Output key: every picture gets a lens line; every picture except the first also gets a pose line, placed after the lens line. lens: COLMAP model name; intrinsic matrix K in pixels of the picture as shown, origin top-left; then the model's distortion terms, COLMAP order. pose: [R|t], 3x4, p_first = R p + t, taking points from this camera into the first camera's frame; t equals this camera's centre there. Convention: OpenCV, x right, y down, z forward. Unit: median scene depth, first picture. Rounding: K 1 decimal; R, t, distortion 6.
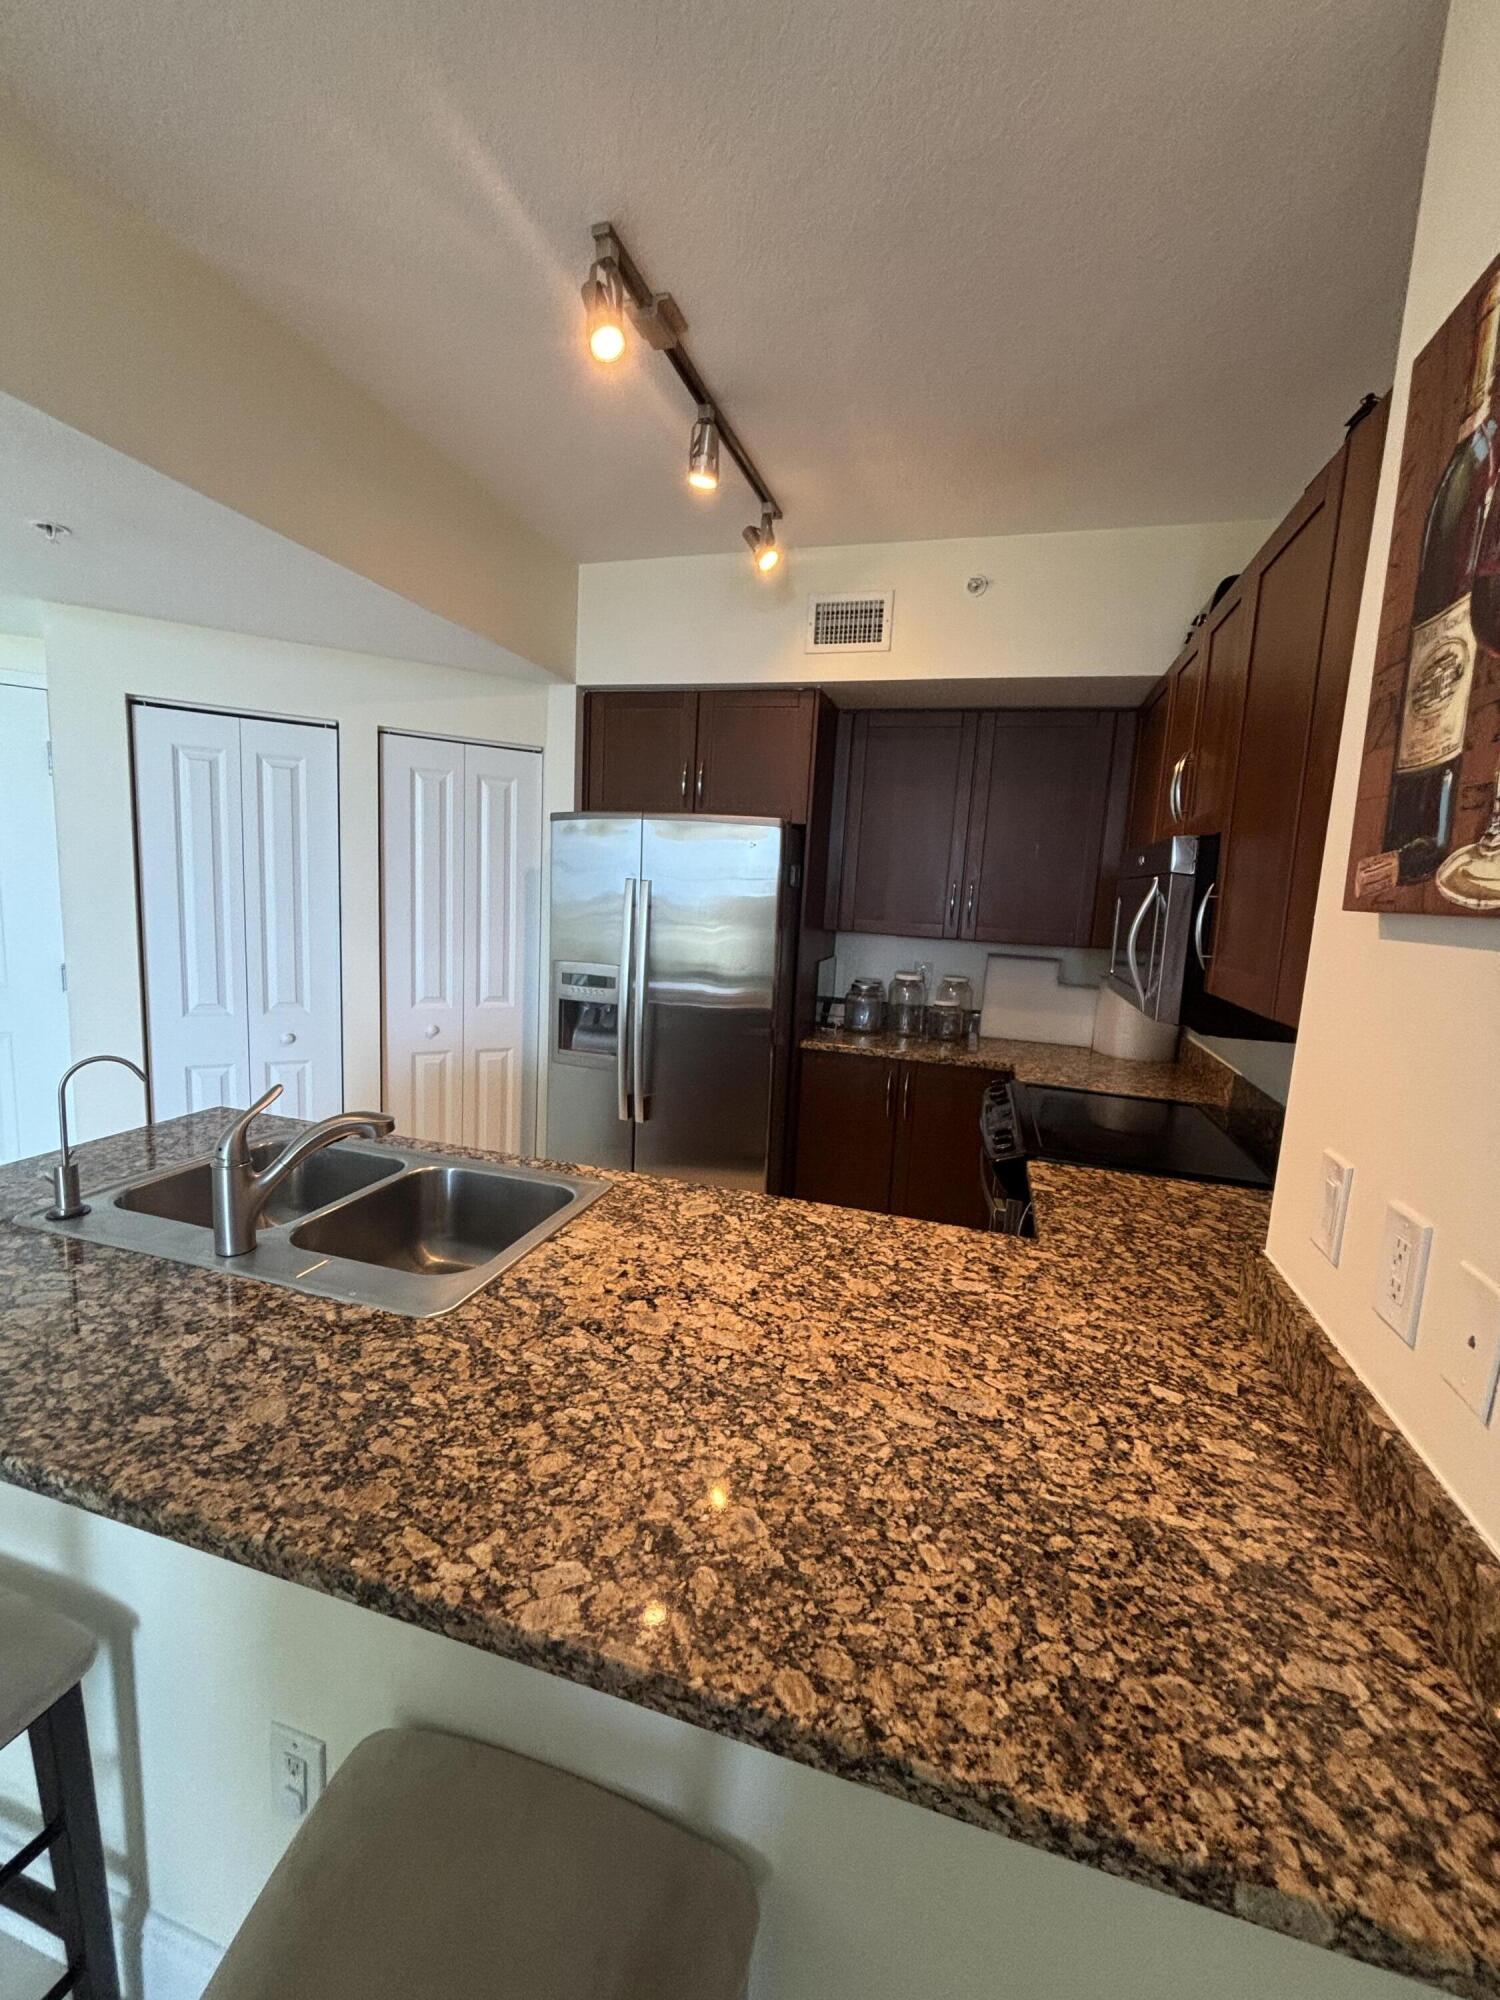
lens RADIAL K [[809.0, 0, 750.0], [0, 809.0, 1000.0], [0, 0, 1]] dist [0.003569, -0.000029]
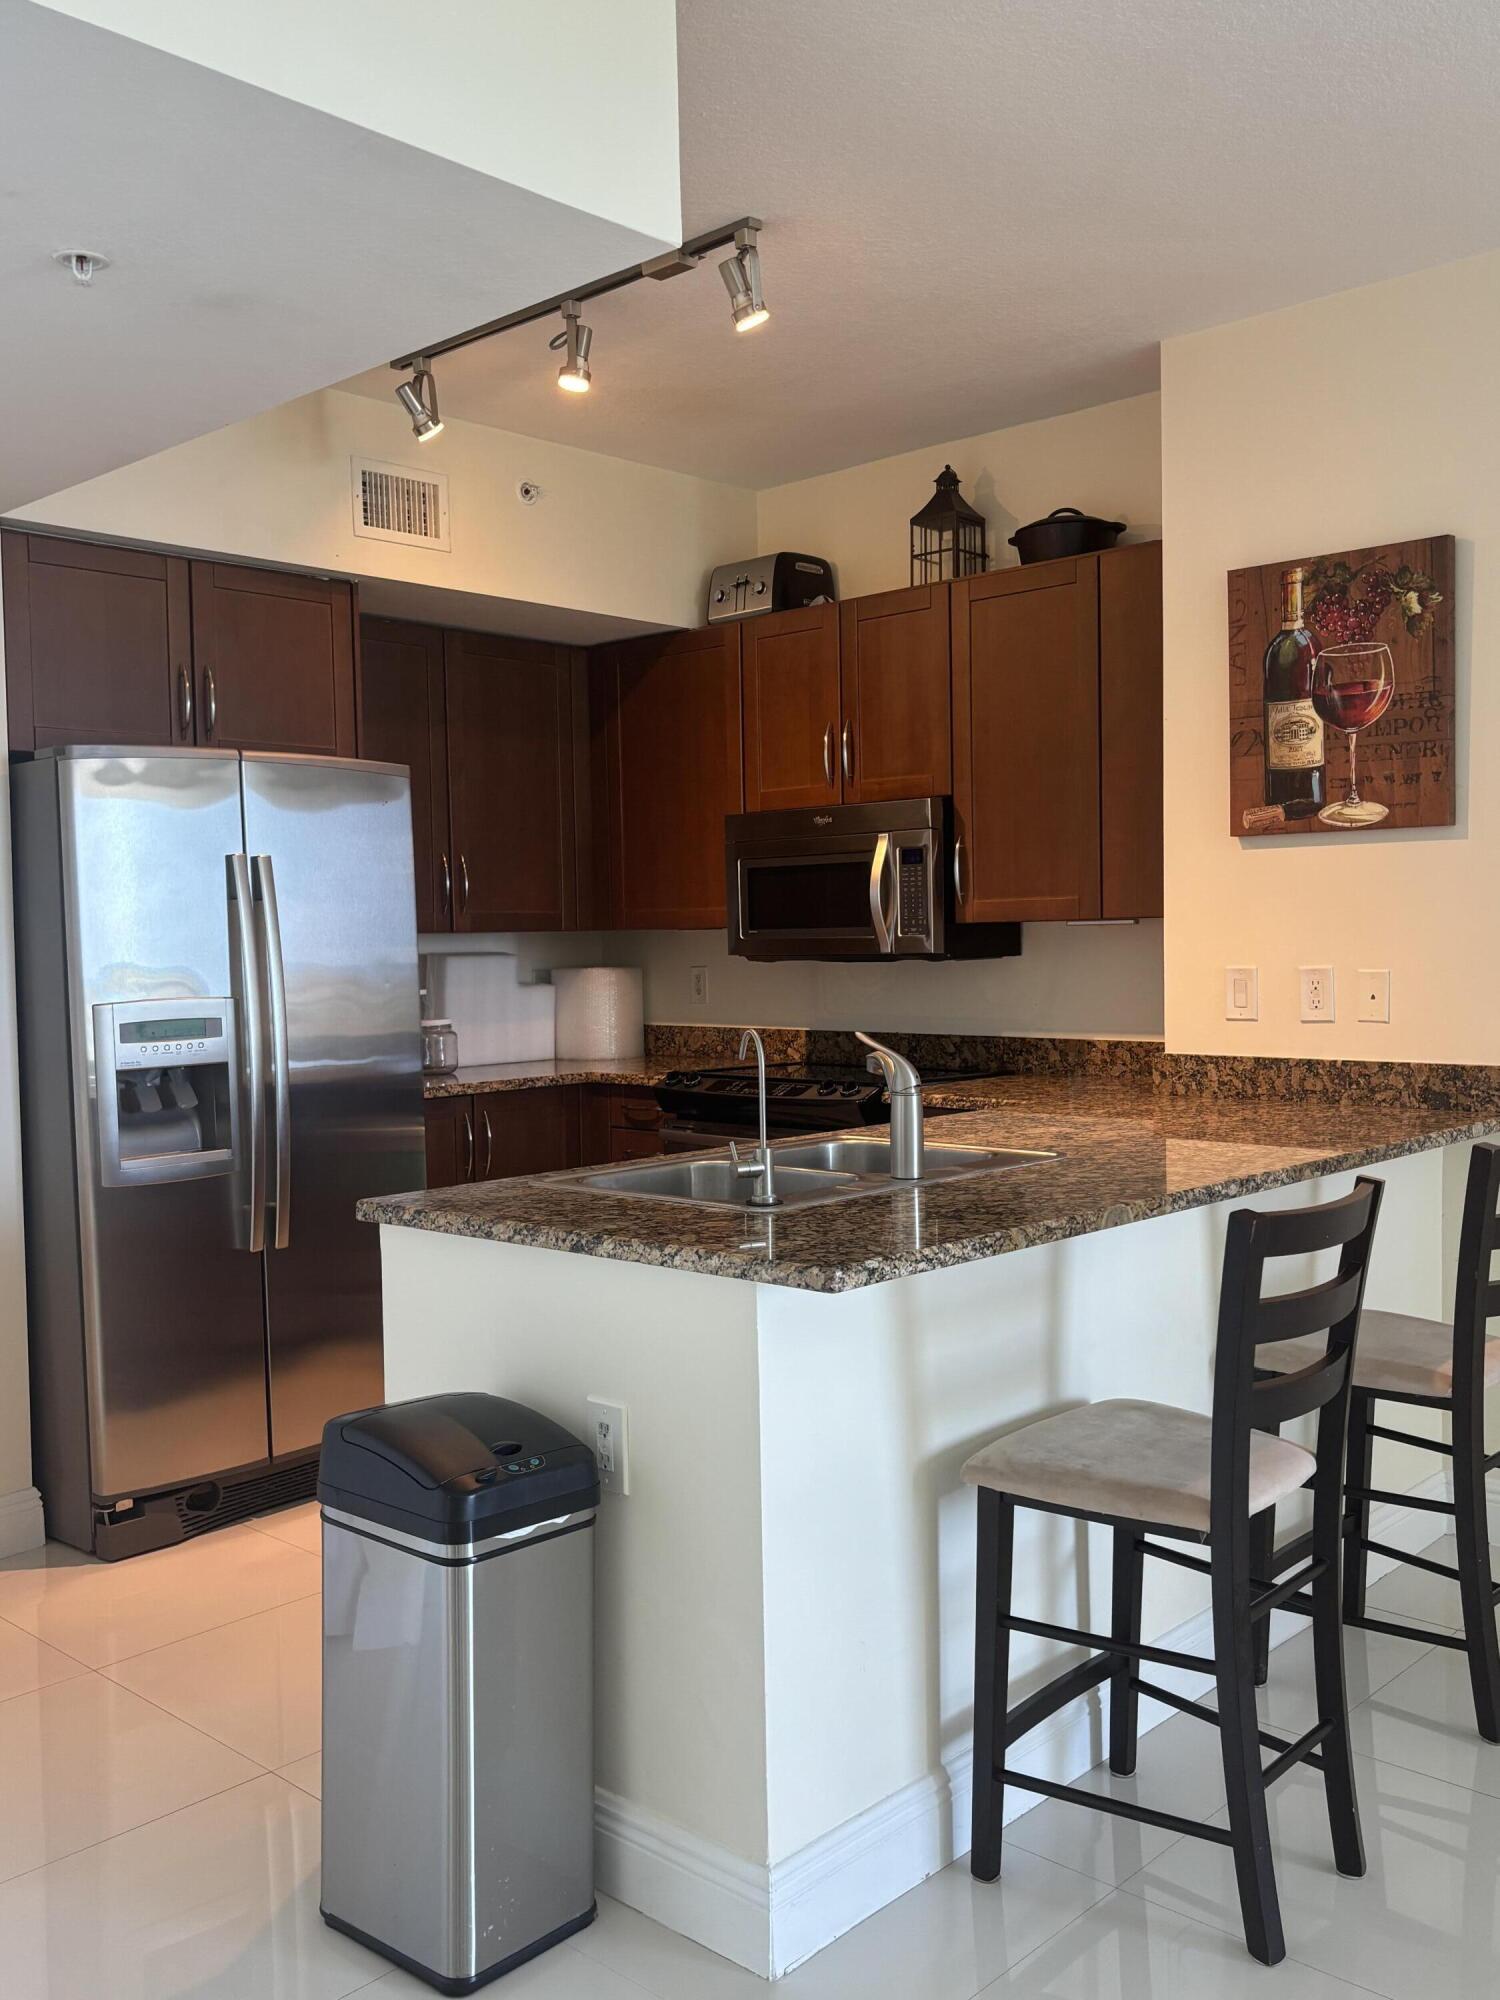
lens RADIAL K [[1775.8, 0, 750.0], [0, 1775.8, 1000.0], [0, 0, 1]] dist [0.003503, -0.000110]
pose [[0.450036, -0.094299, 0.888017, -3.914547], [0.167633, 0.985652, 0.019713, -0.003413], [-0.877135, 0.139990, 0.459387, 0.141918]]
